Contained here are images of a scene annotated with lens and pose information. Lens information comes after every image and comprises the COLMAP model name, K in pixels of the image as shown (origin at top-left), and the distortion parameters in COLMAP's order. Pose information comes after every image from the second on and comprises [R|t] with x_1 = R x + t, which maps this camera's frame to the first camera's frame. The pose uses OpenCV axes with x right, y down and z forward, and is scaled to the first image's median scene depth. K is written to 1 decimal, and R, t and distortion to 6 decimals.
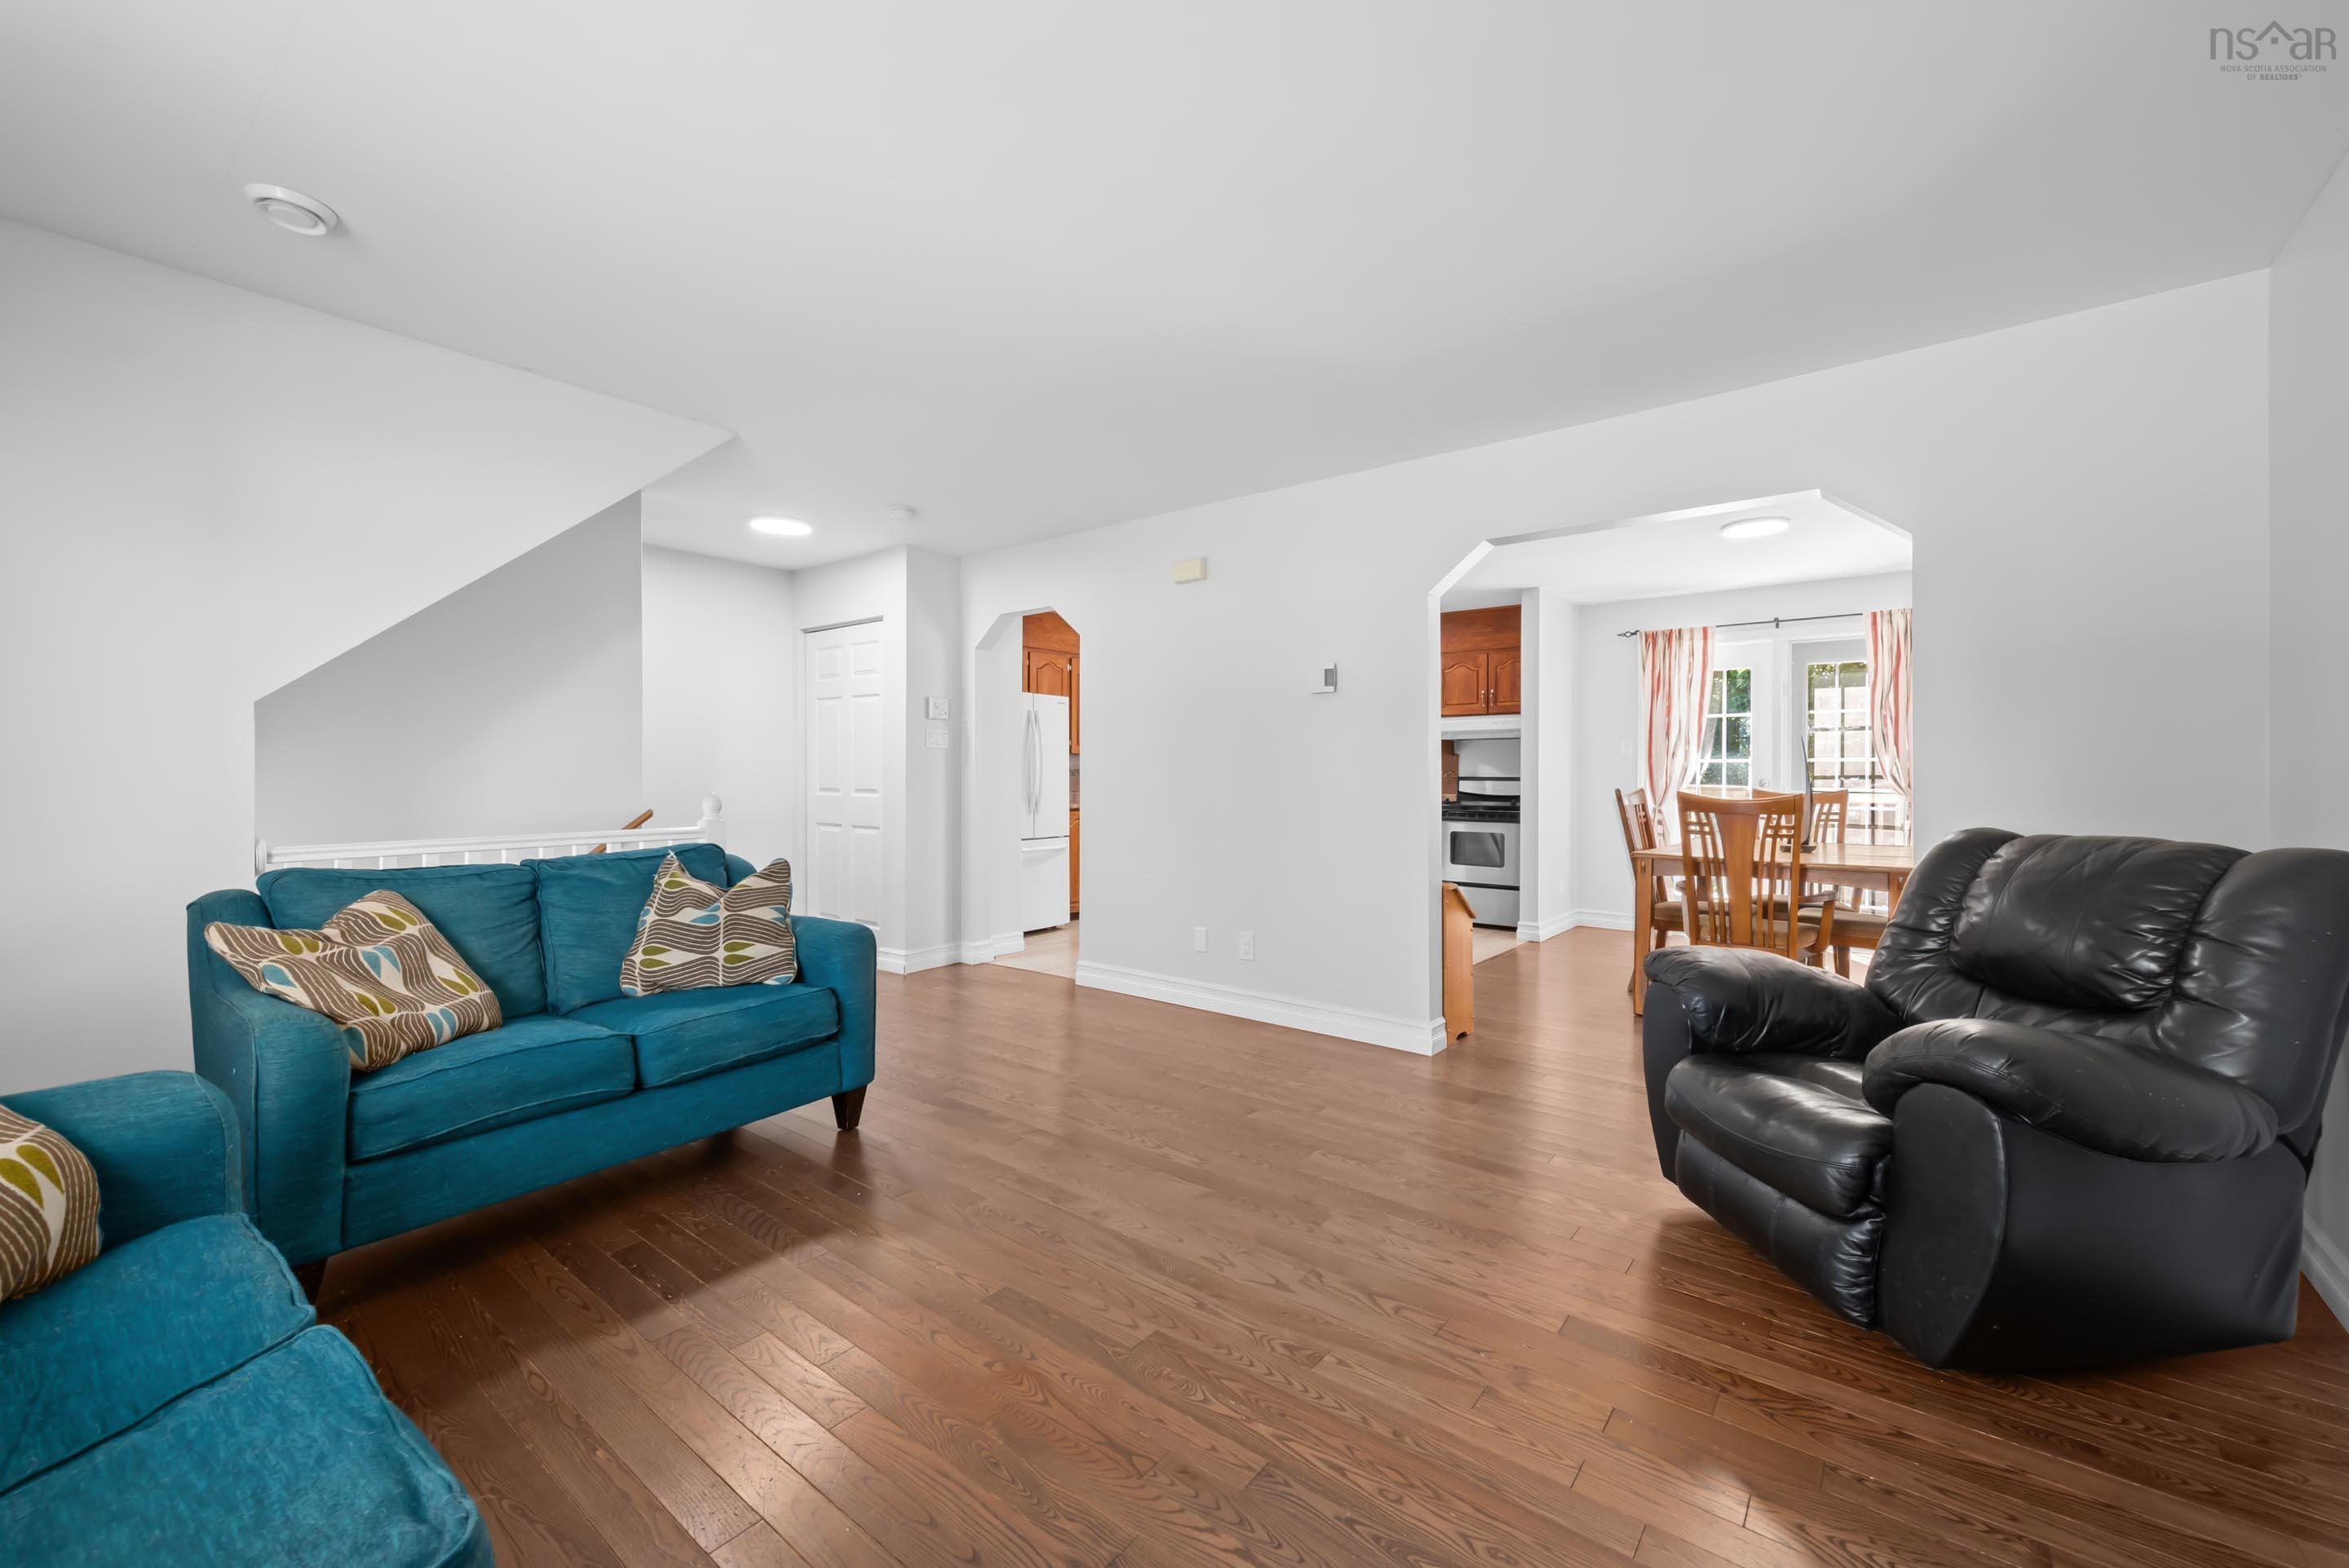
lens RADIAL K [[921.4, 0, 1169.4], [0, 921.4, 781.0], [0, 0, 1]] dist [0.000876, -0.000437]
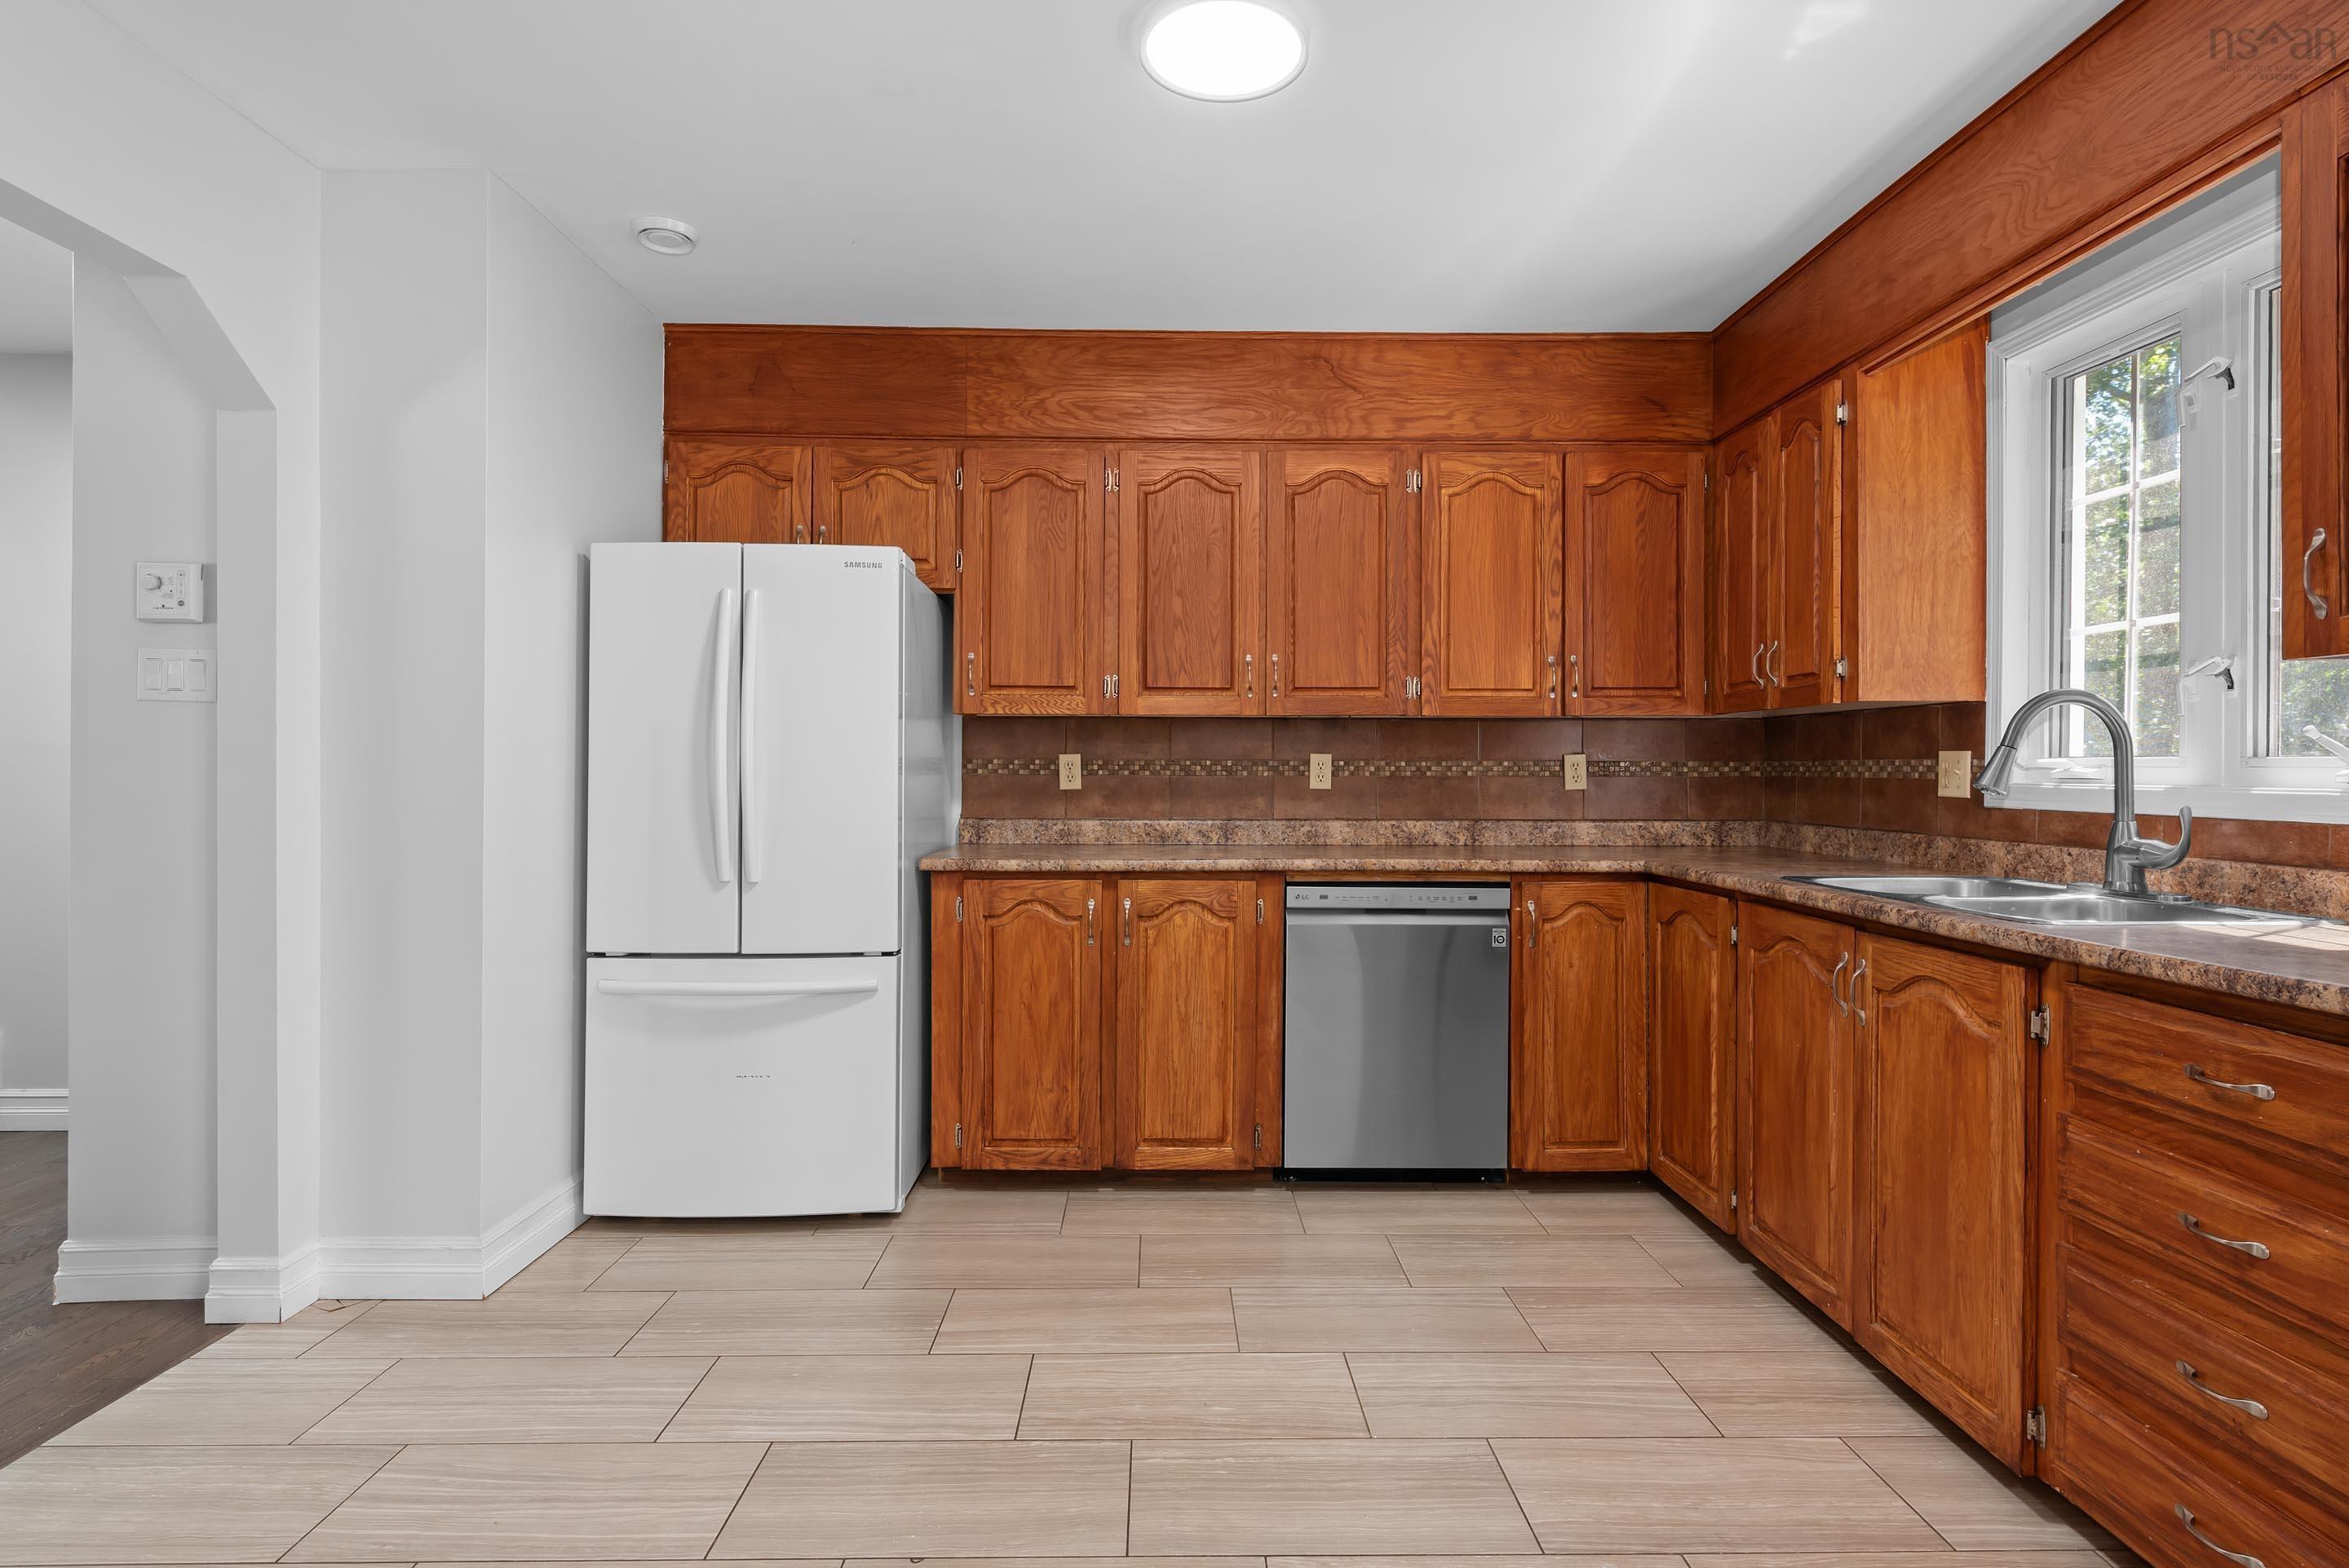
lens RADIAL K [[1190.5, 0, 1173.3], [0, 1190.5, 768.6], [0, 0, 1]] dist [0.003486, -0.000291]
pose [[0.643234, -0.004701, -0.765655, 0.327534], [-0.004309, 0.999943, -0.009760, -0.005643], [0.765658, 0.009578, 0.643177, 0.894228]]
